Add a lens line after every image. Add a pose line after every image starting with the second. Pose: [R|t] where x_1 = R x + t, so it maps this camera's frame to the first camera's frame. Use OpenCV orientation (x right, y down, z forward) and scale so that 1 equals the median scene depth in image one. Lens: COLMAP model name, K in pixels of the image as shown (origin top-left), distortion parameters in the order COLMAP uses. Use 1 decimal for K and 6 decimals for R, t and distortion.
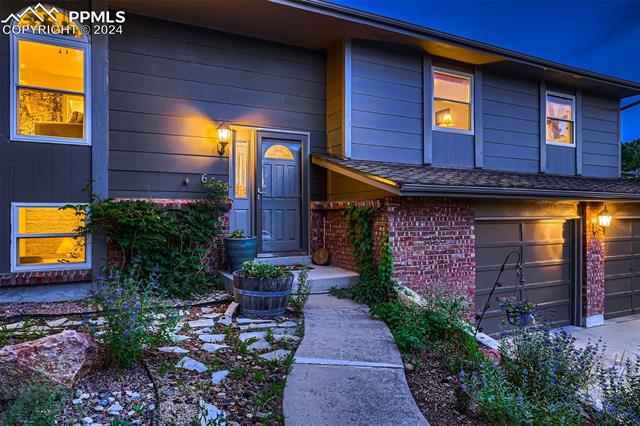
lens RADIAL K [[439.2, 0, 320.3], [0, 439.2, 213.6], [0, 0, 1]] dist [0.004469, 0.005070]
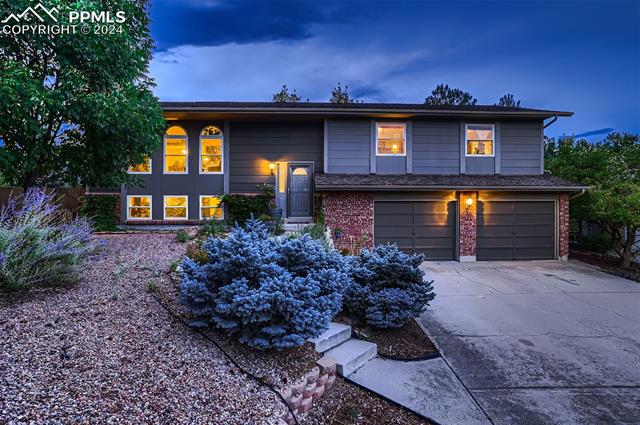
lens RADIAL K [[370.9, 0, 319.8], [0, 370.9, 211.3], [0, 0, 1]] dist [0.001618, -0.000008]
pose [[0.898150, 0.002208, -0.439684, 0.757382], [0.001590, 0.999965, 0.008270, 0.041275], [0.439687, -0.008127, 0.898115, -0.592907]]
